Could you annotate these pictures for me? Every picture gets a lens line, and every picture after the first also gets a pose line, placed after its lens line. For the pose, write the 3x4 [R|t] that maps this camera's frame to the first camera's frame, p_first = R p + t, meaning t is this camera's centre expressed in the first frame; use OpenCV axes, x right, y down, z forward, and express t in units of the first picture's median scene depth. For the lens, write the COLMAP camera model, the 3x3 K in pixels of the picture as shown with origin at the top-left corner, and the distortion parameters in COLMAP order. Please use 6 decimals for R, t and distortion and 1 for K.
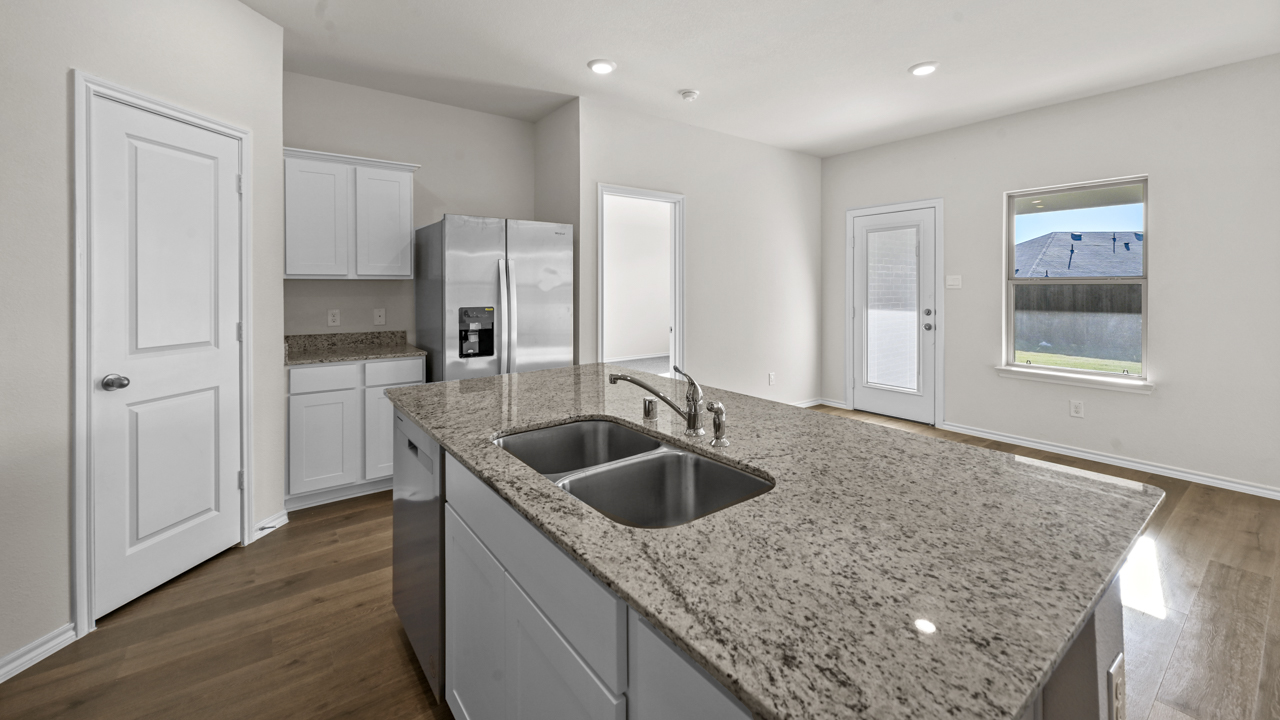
lens RADIAL K [[510.0, 0, 634.6], [0, 510.0, 287.7], [0, 0, 1]] dist [-0.000005, 0.000604]
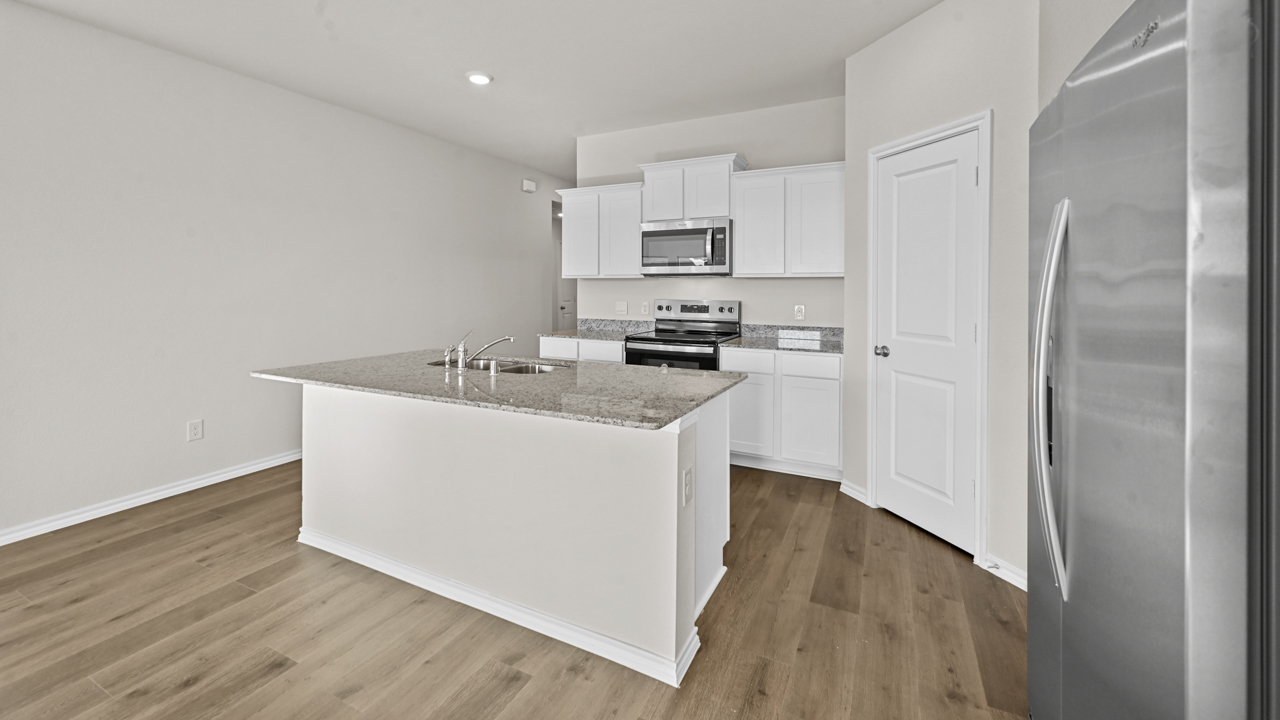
lens RADIAL K [[510.0, 0, 634.6], [0, 510.0, 287.7], [0, 0, 1]] dist [-0.000005, 0.000604]
pose [[-0.894258, -0.005607, -0.447516, 0.226443], [-0.005695, 0.999983, -0.001149, 0.009840], [0.447515, 0.001521, -0.894275, 1.696712]]
